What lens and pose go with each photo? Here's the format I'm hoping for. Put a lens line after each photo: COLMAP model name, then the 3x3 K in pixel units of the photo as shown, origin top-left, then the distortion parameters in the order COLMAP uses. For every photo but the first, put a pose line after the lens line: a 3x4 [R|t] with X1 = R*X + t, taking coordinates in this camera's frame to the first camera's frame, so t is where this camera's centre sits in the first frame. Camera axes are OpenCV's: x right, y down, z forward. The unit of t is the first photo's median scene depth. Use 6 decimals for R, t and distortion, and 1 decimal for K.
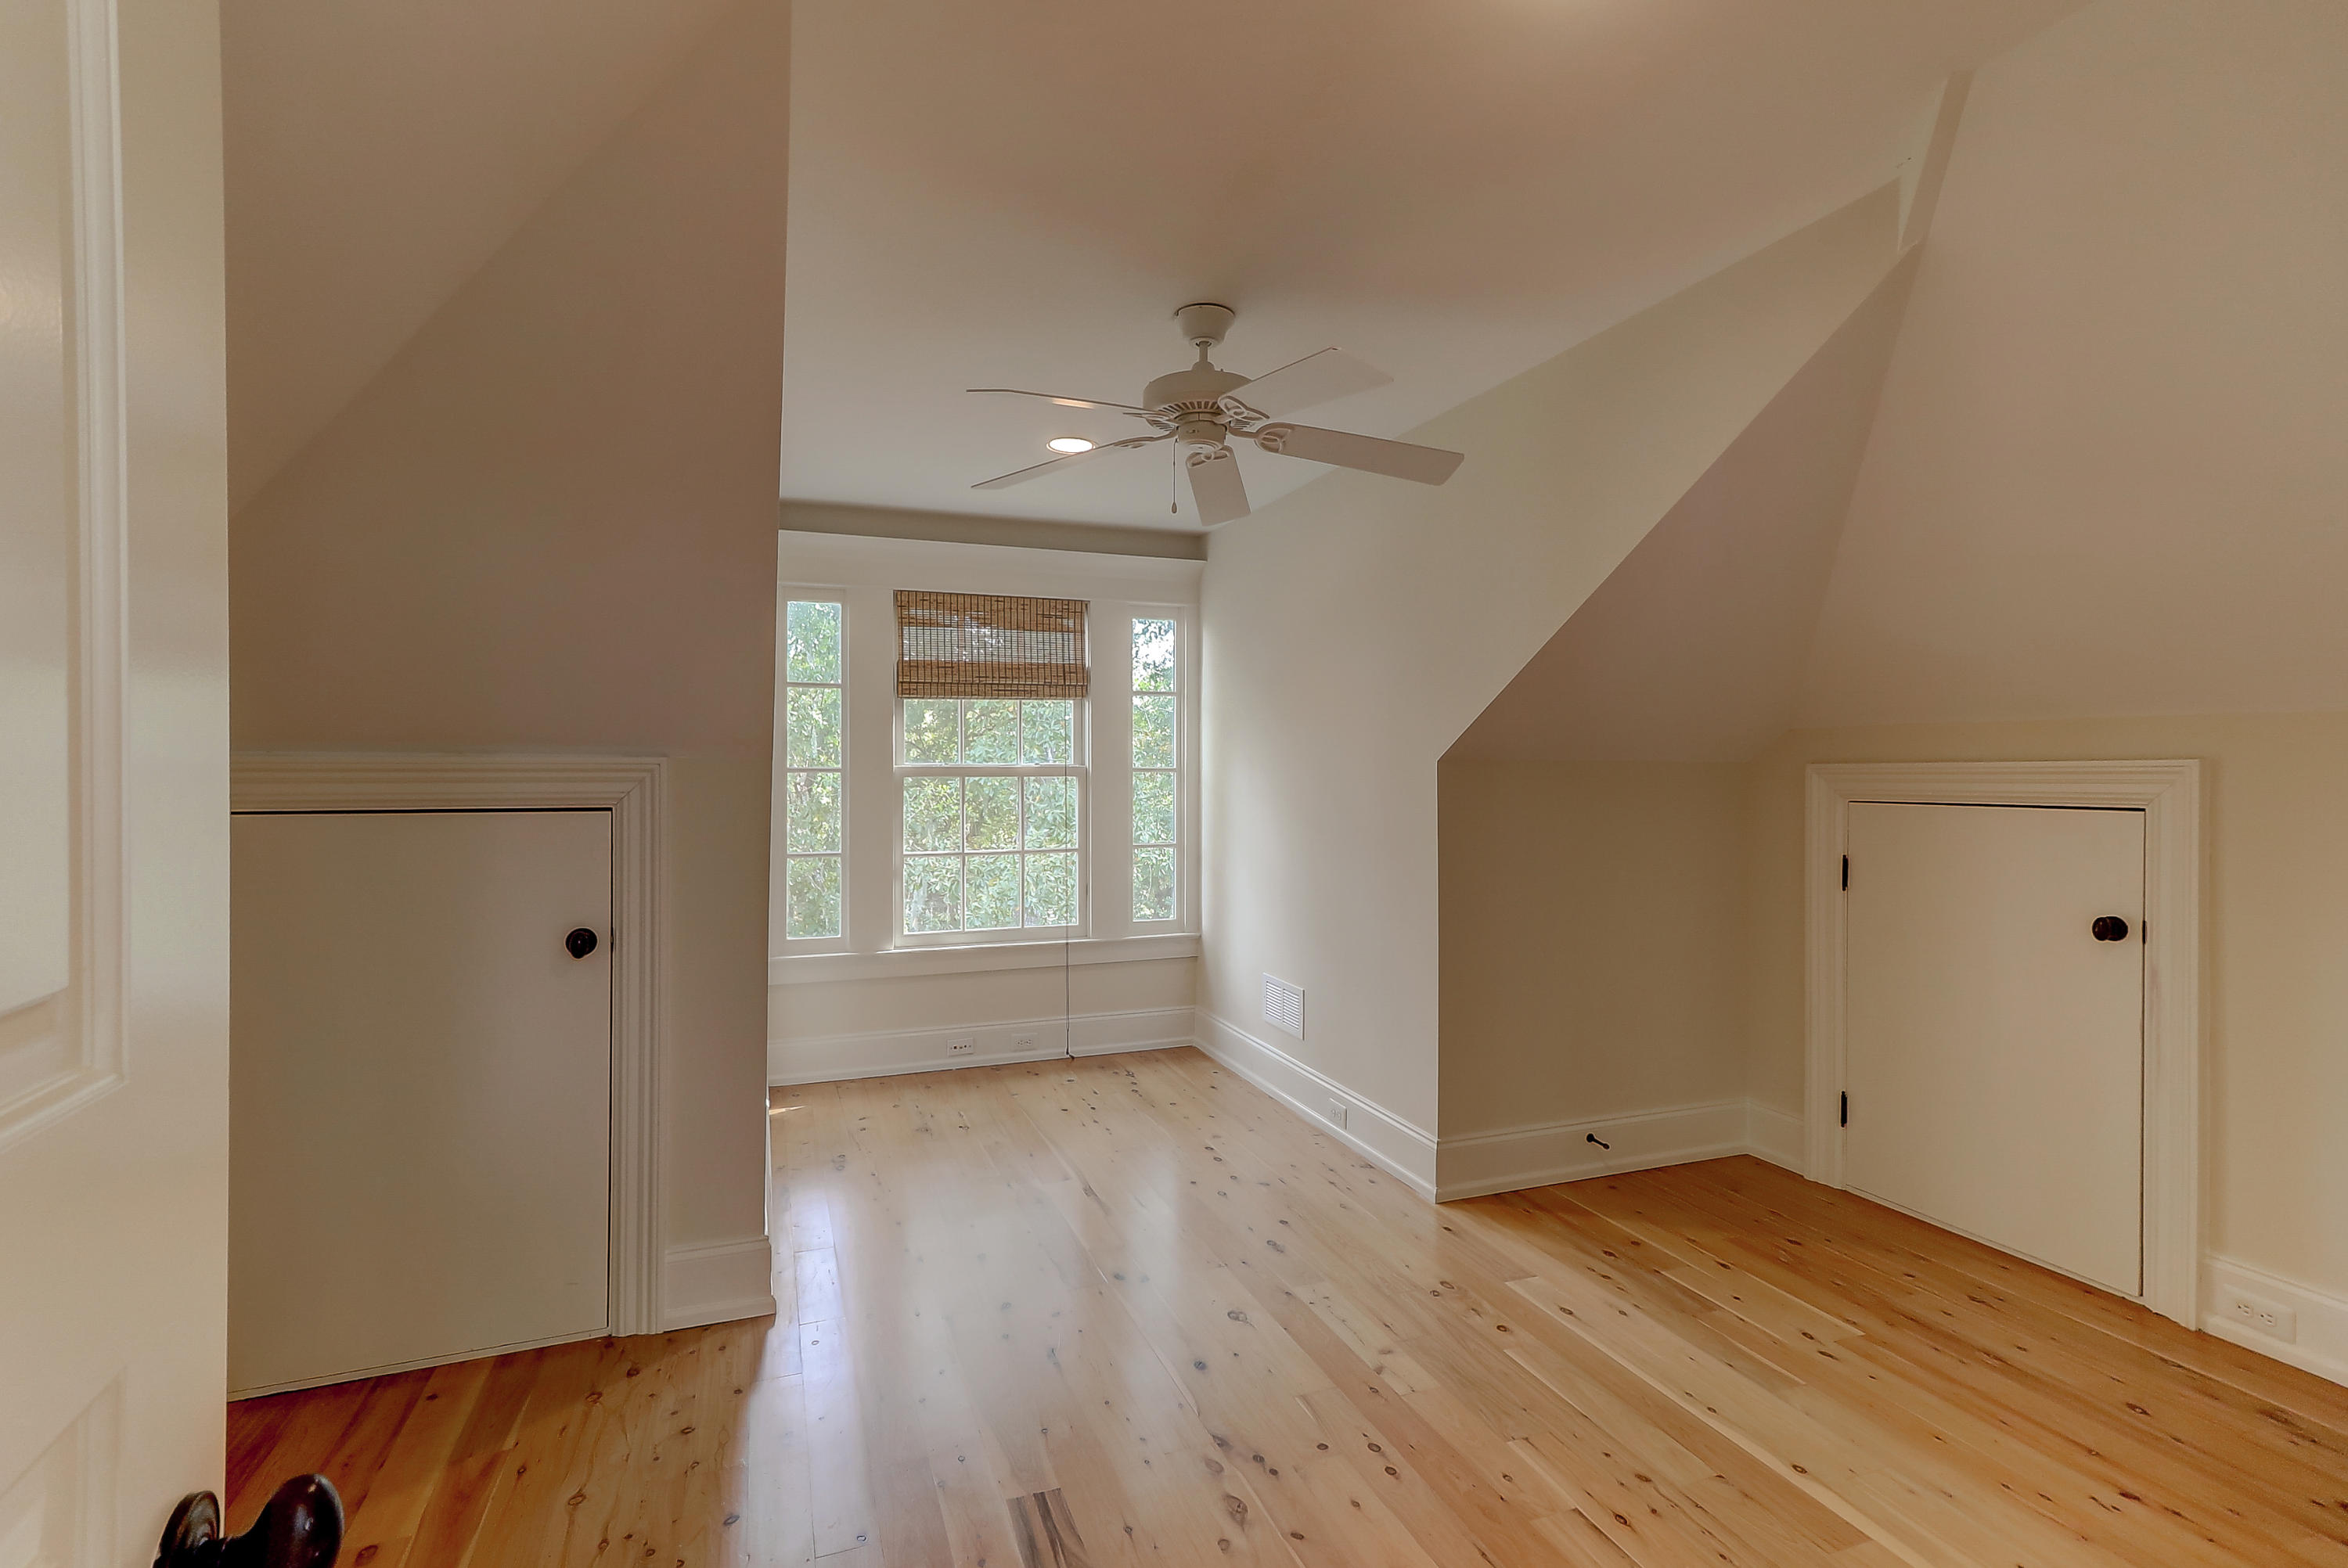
lens RADIAL K [[1060.2, 0, 1154.8], [0, 1060.2, 783.6], [0, 0, 1]] dist [0.019982, -0.000922]
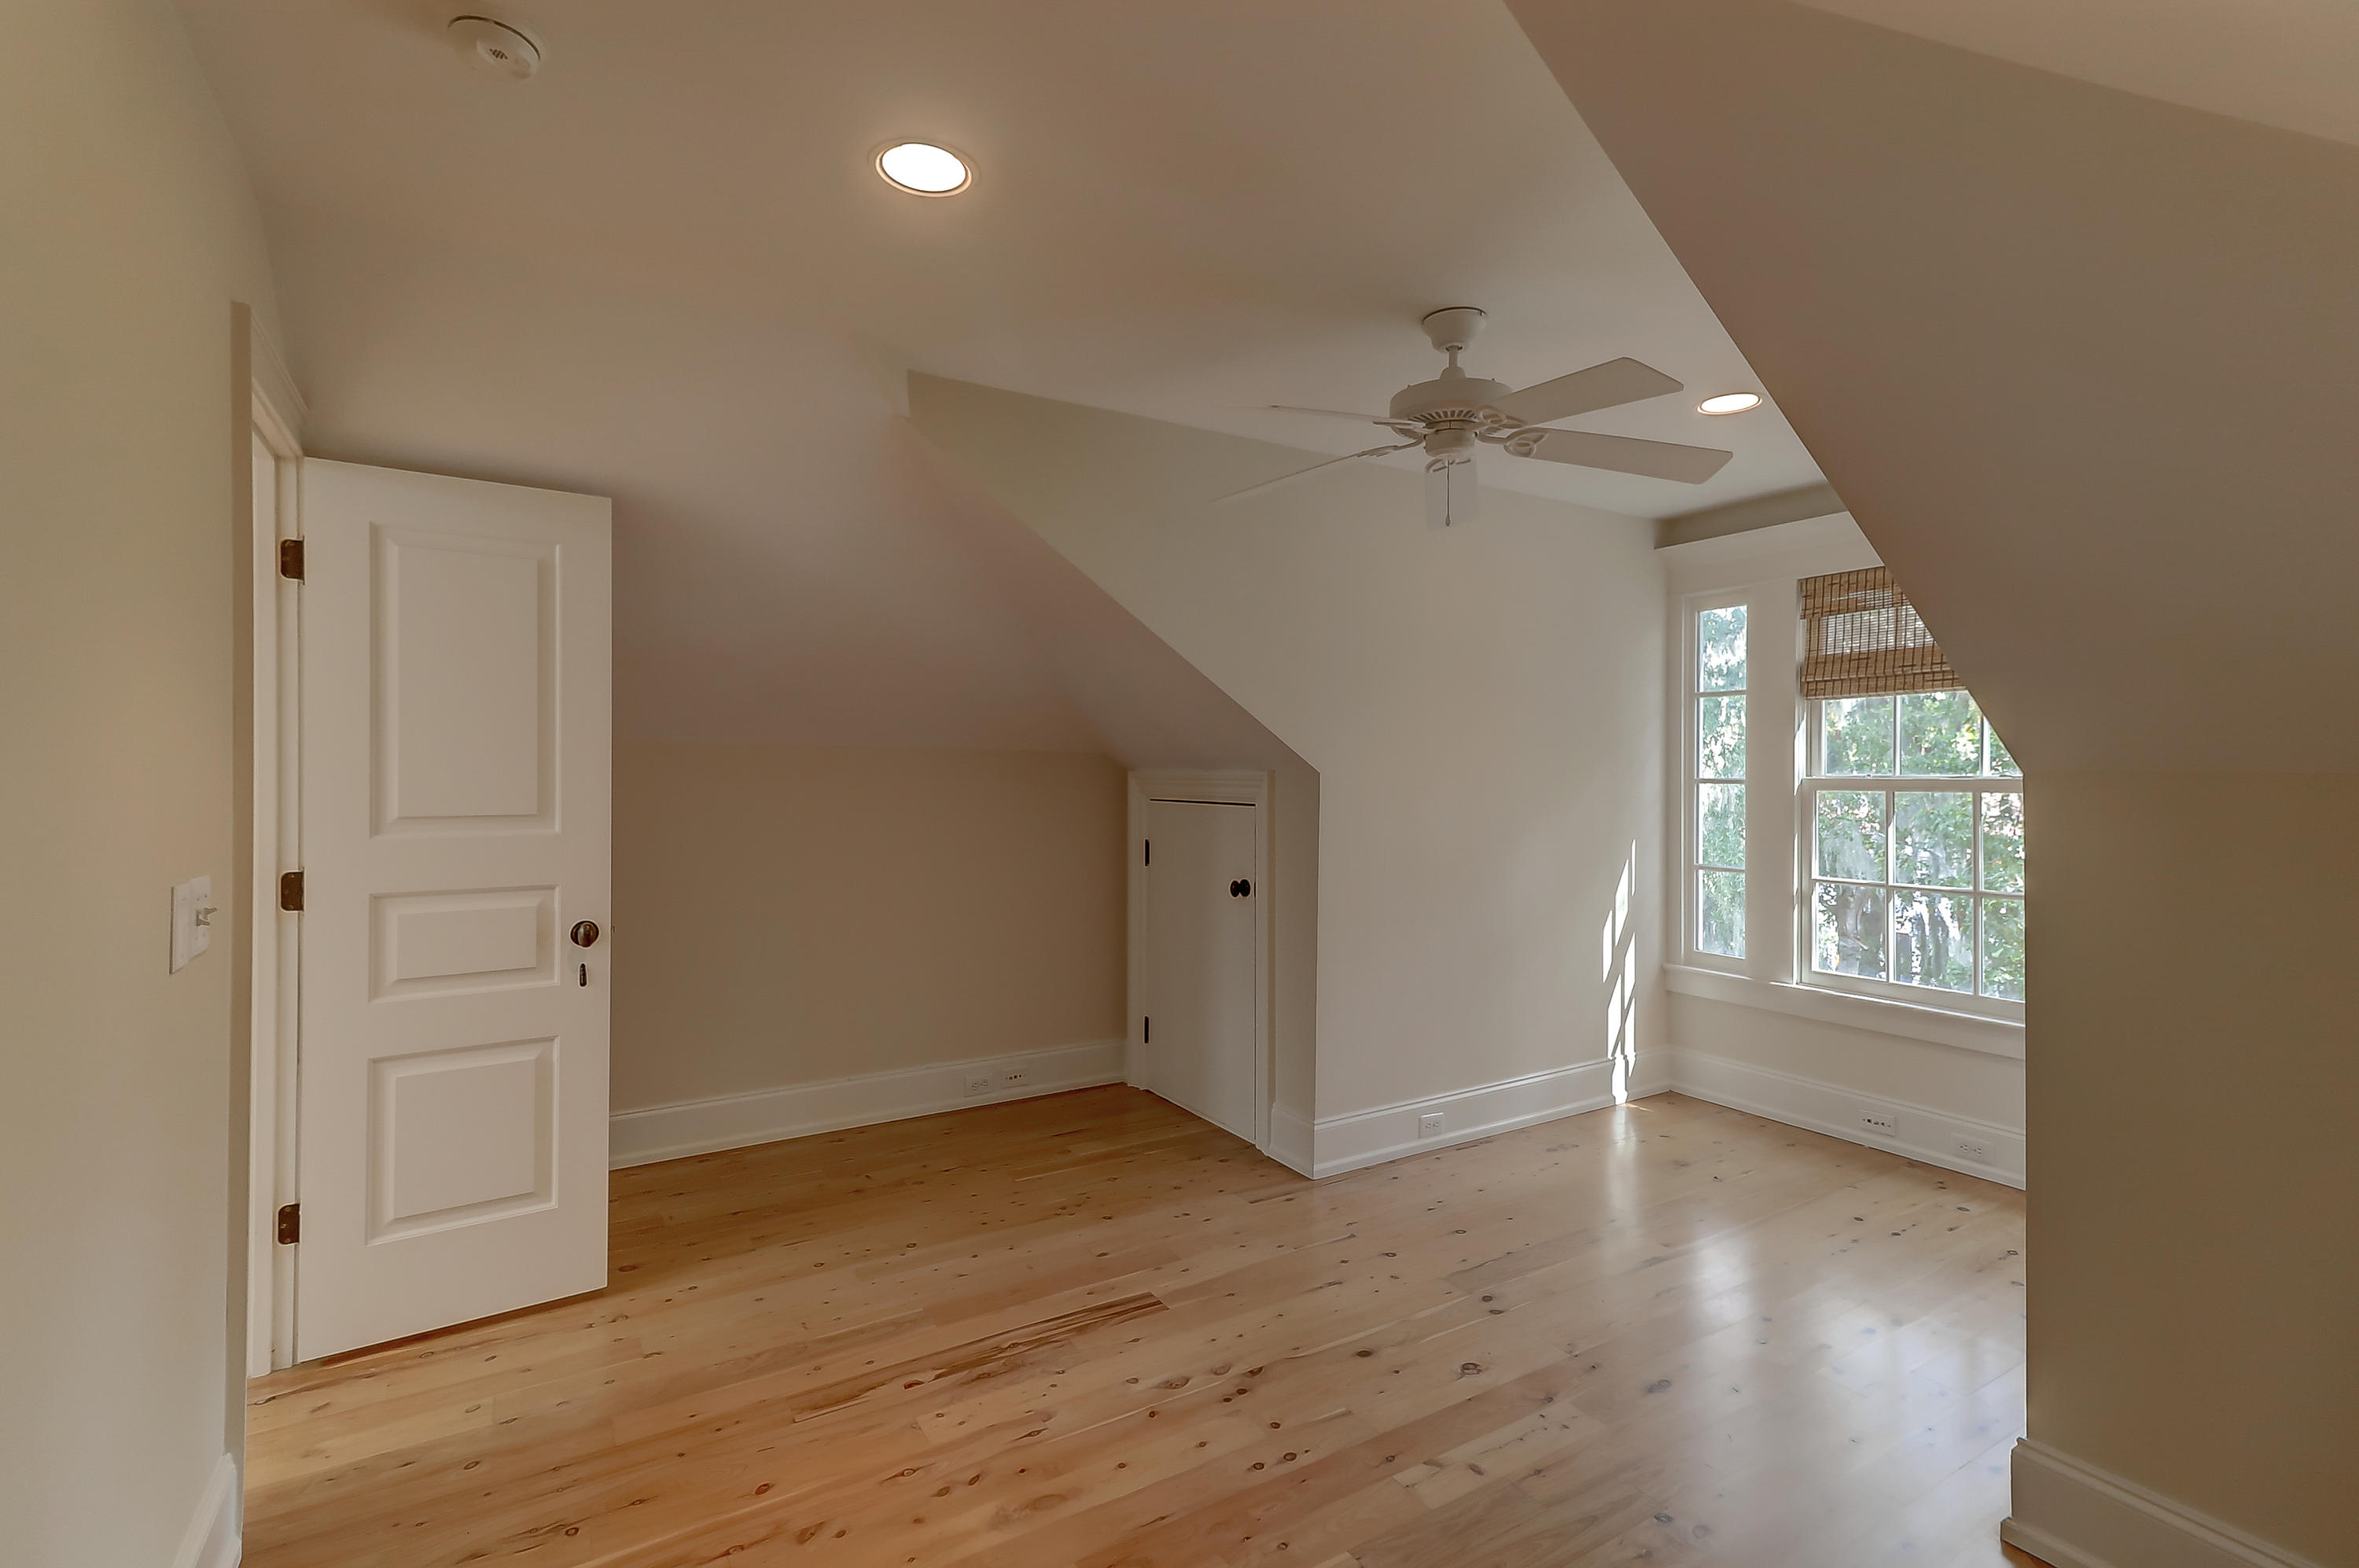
lens RADIAL K [[1065.4, 0, 1165.6], [0, 1065.4, 771.1], [0, 0, 1]] dist [0.019982, -0.000922]
pose [[0.194114, 0.000690, -0.980979, 0.550630], [-0.016598, 0.999859, -0.002581, -0.011078], [0.980839, 0.016784, 0.194098, 0.315414]]
